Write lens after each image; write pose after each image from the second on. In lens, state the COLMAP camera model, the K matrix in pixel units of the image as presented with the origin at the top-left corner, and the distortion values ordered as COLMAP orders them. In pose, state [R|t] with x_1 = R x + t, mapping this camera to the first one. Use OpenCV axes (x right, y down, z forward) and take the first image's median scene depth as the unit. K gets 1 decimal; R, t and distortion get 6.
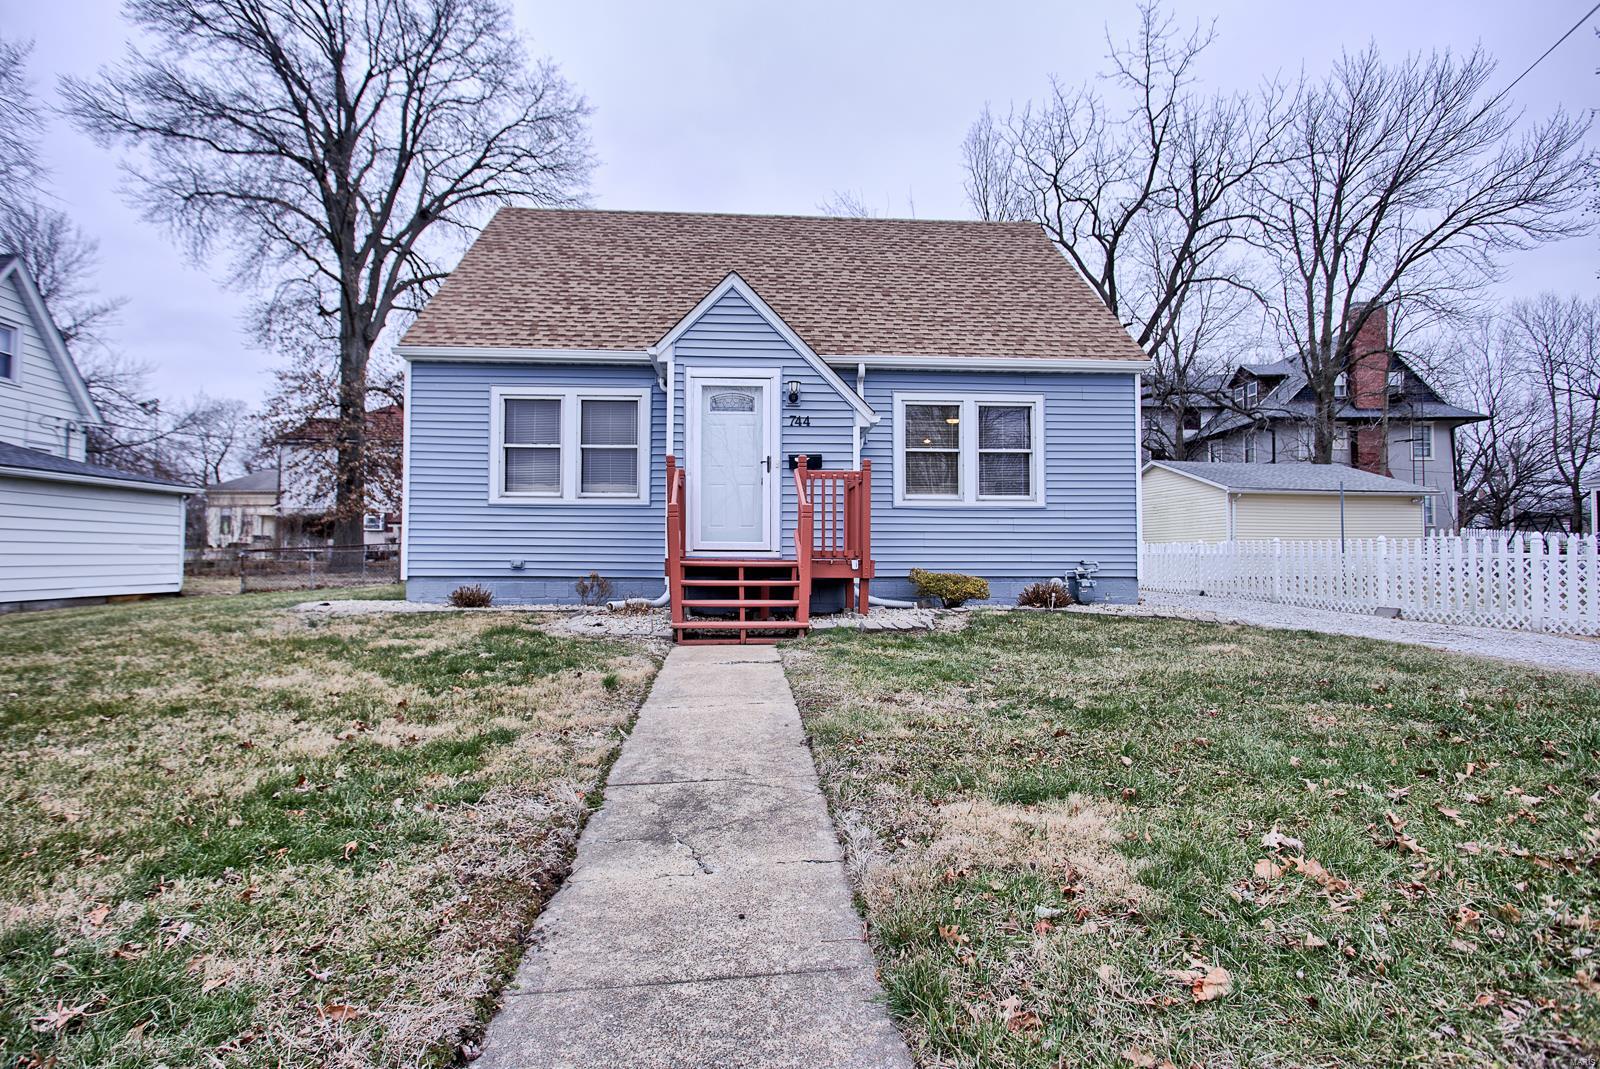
lens RADIAL K [[773.3, 0, 801.5], [0, 773.3, 541.0], [0, 0, 1]] dist [-0.008329, 0.001526]
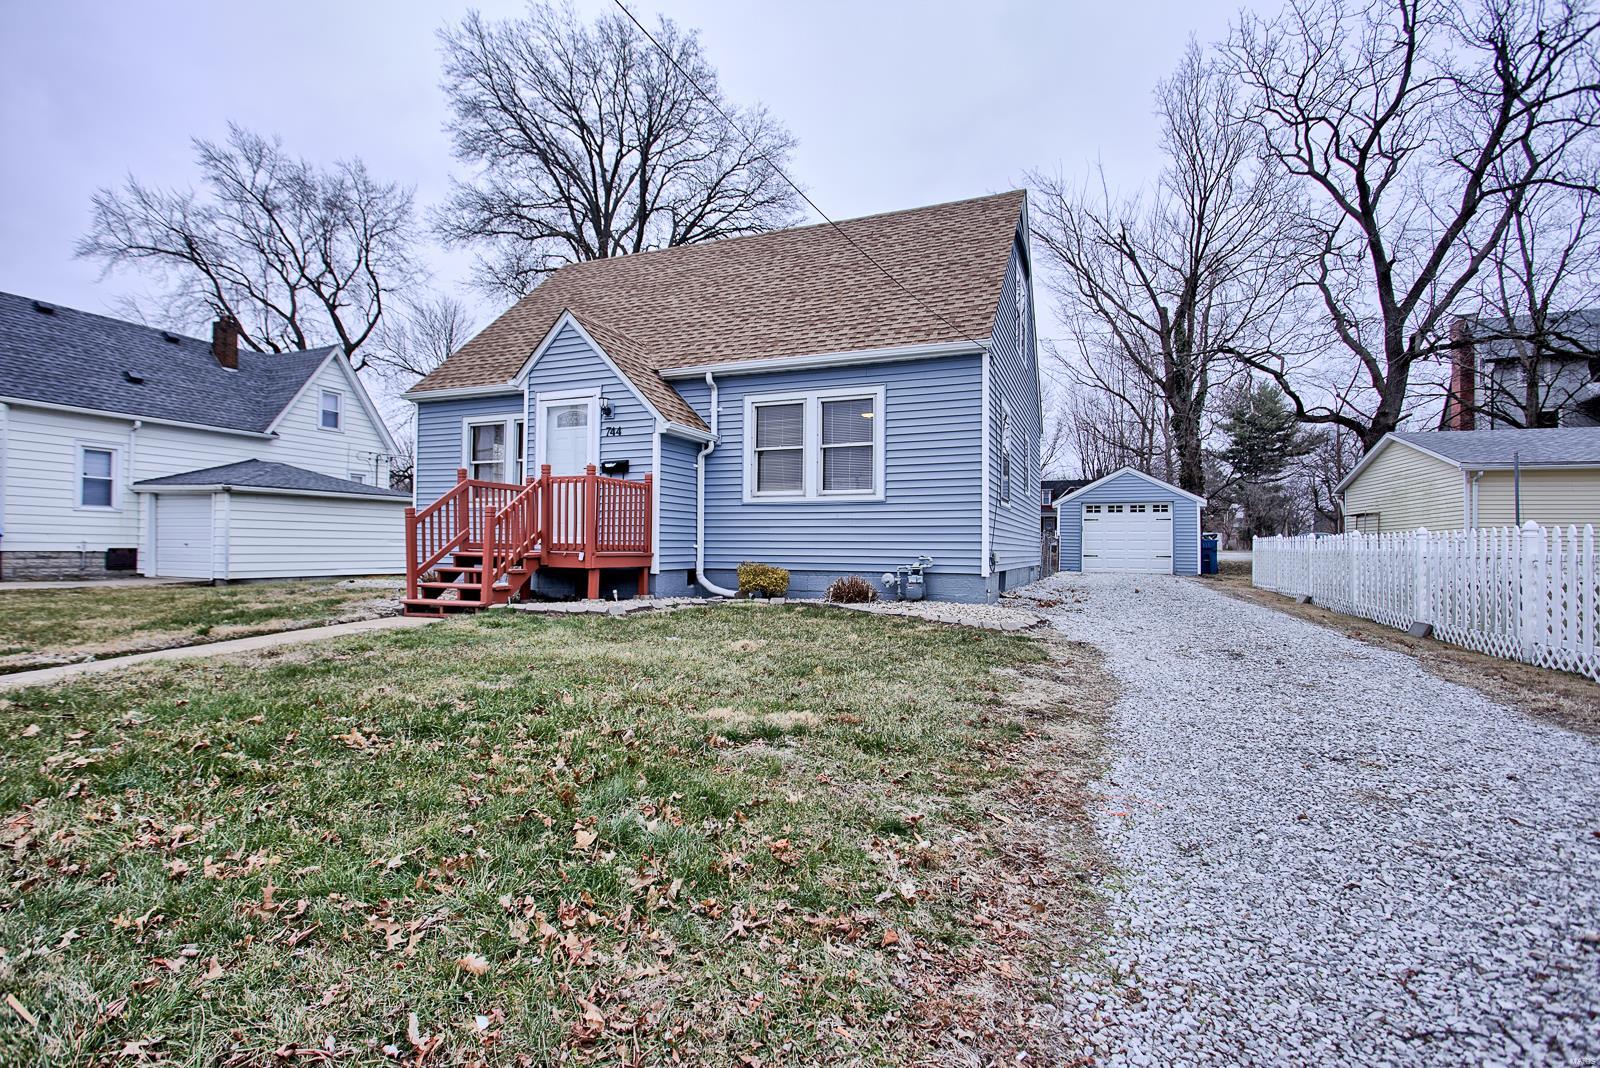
lens RADIAL K [[773.3, 0, 792.1], [0, 773.3, 521.4], [0, 0, 1]] dist [-0.008329, 0.001526]
pose [[0.900493, -0.010672, -0.434740, 0.467131], [0.002879, 0.999823, -0.018580, 0.000515], [0.434861, 0.015479, 0.900365, 0.052984]]
